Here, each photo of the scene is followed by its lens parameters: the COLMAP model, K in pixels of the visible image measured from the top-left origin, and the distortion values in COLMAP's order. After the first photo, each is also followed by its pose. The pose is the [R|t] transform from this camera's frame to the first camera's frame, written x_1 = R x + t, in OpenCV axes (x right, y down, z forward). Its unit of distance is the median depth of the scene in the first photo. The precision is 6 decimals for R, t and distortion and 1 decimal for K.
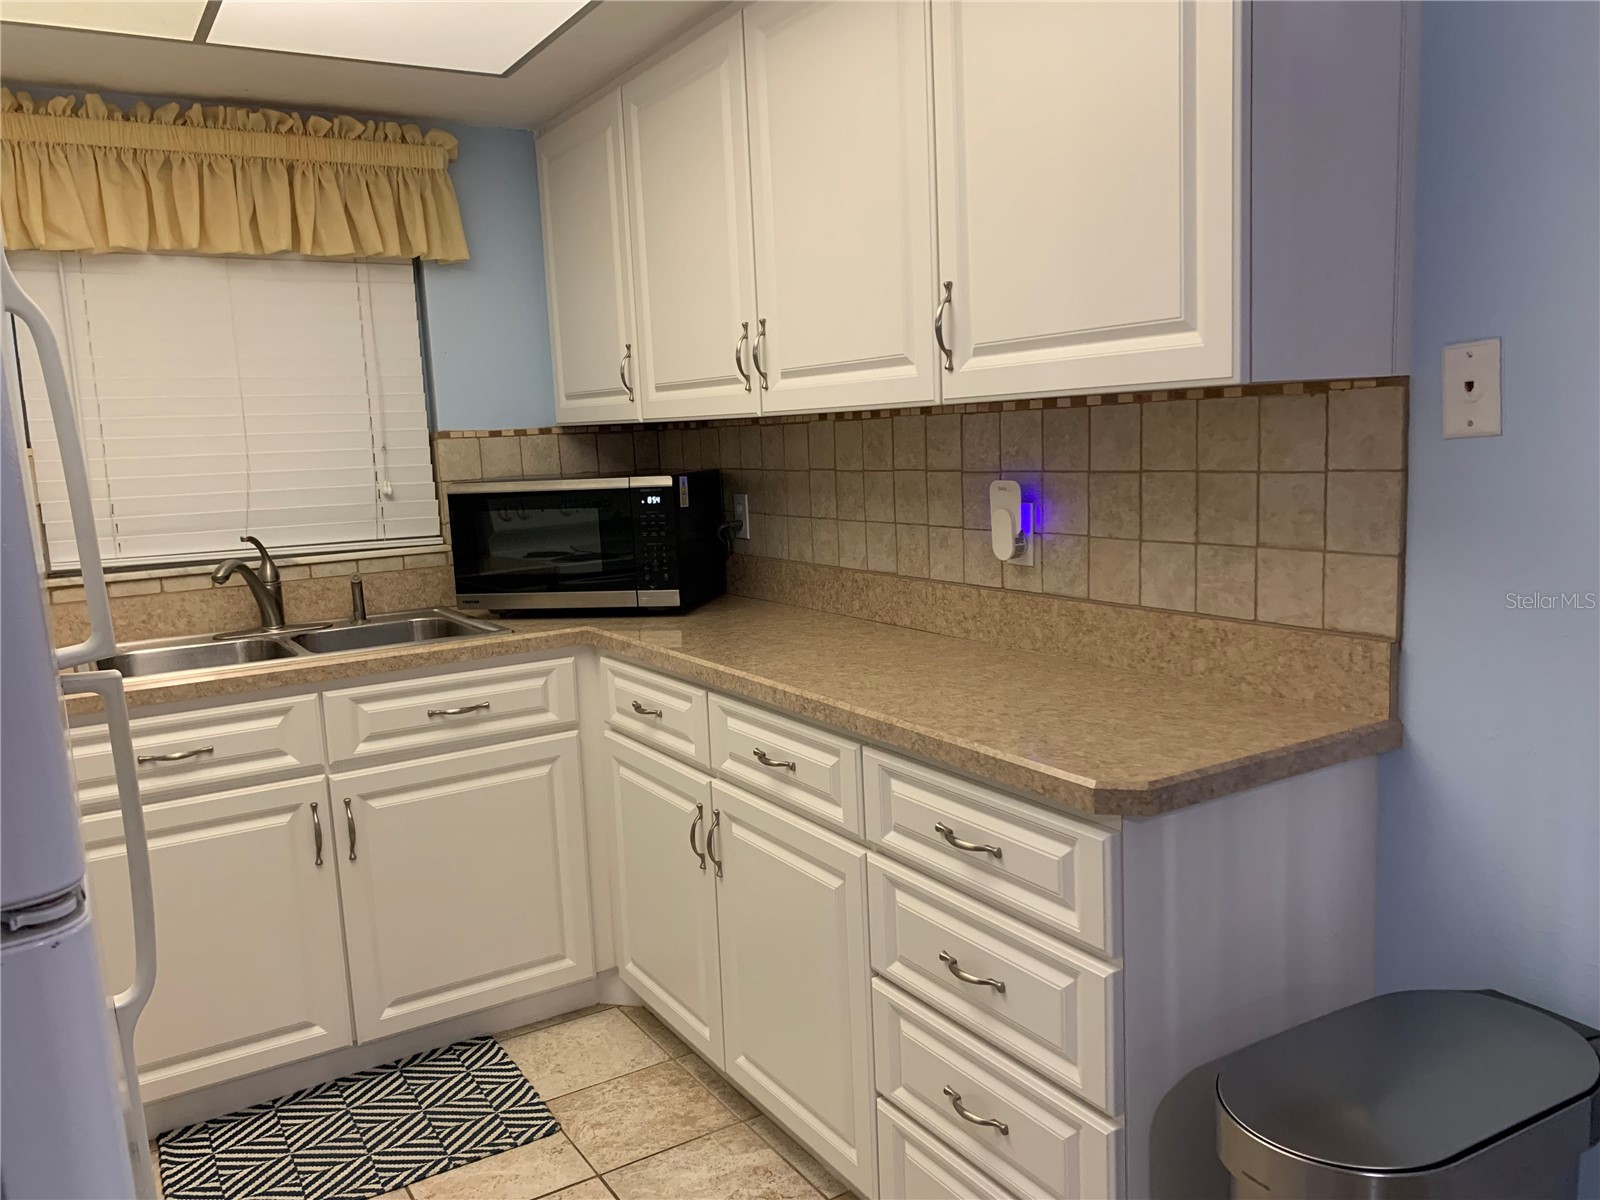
lens RADIAL K [[1215.2, 0, 800.0], [0, 1215.2, 600.0], [0, 0, 1]] dist [0.008497, -0.007453]
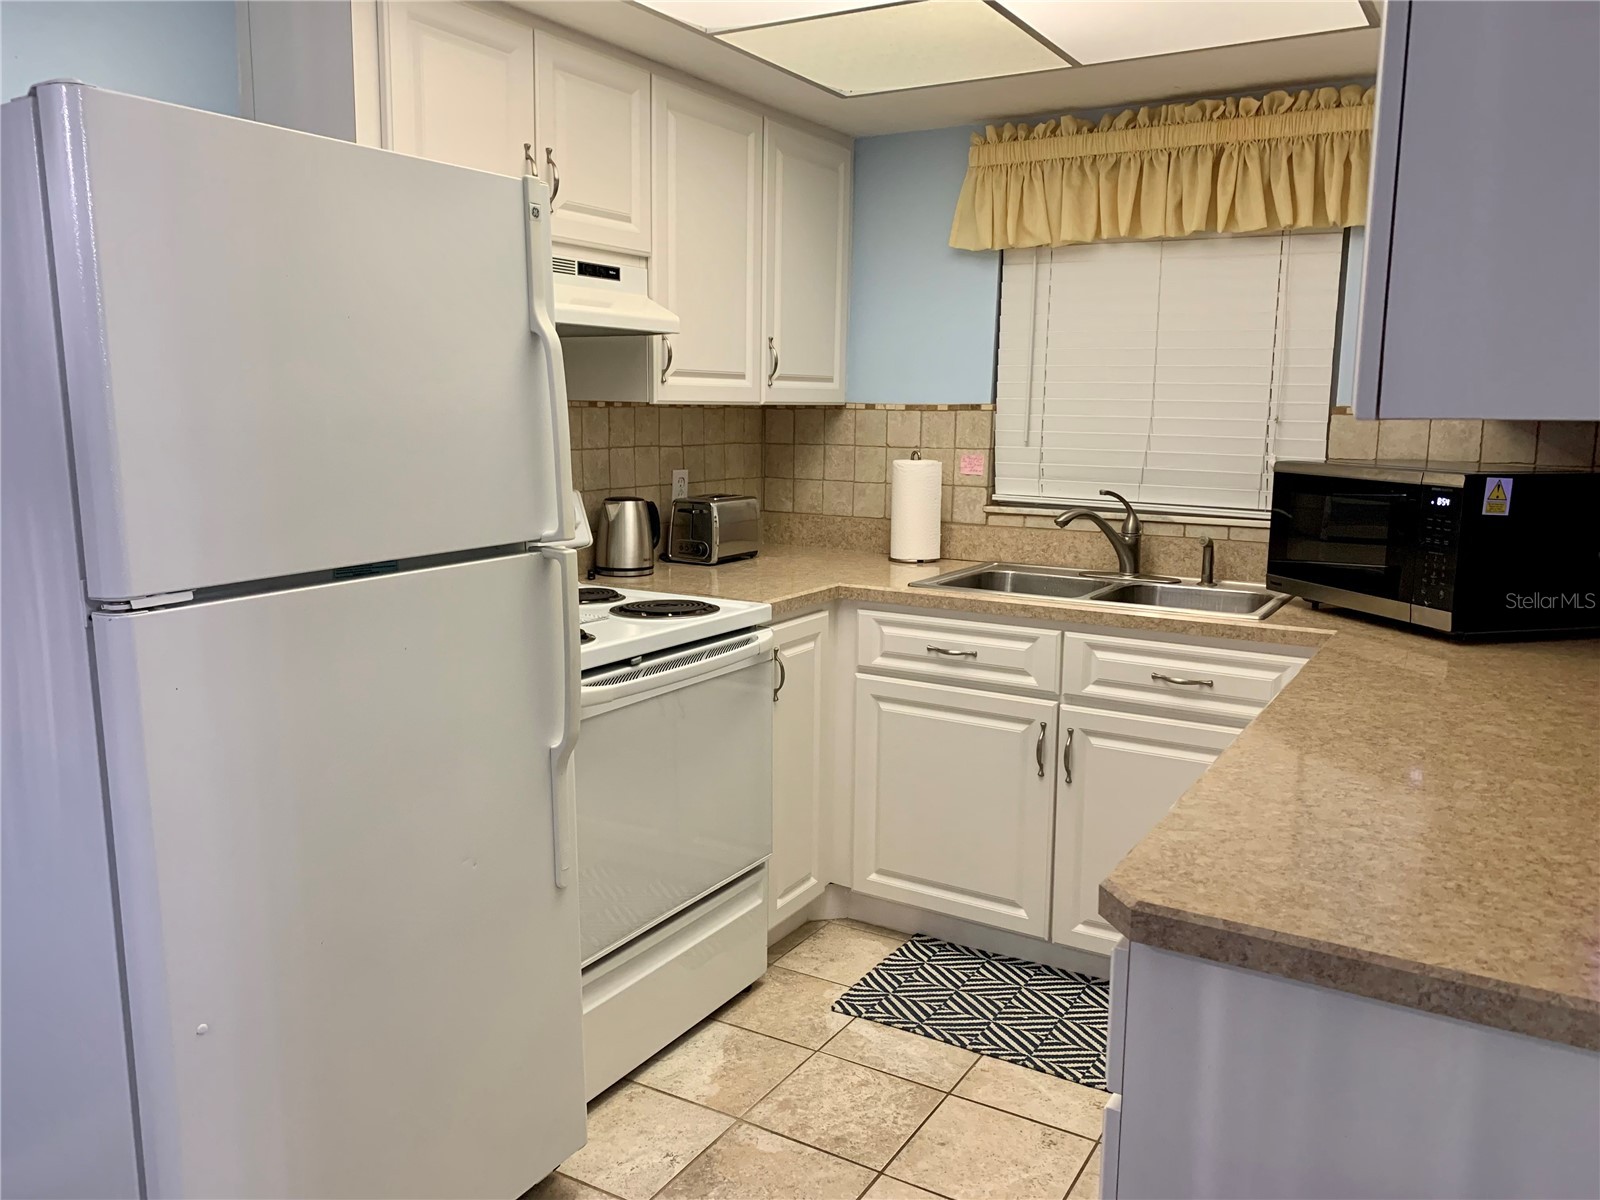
lens RADIAL K [[1230.9, 0, 800.0], [0, 1230.9, 600.0], [0, 0, 1]] dist [-0.003281, -0.008486]
pose [[0.454202, 0.190752, -0.870238, 0.441330], [-0.155535, 0.978786, 0.133367, -0.060892], [0.877217, 0.074776, 0.474236, 0.209450]]
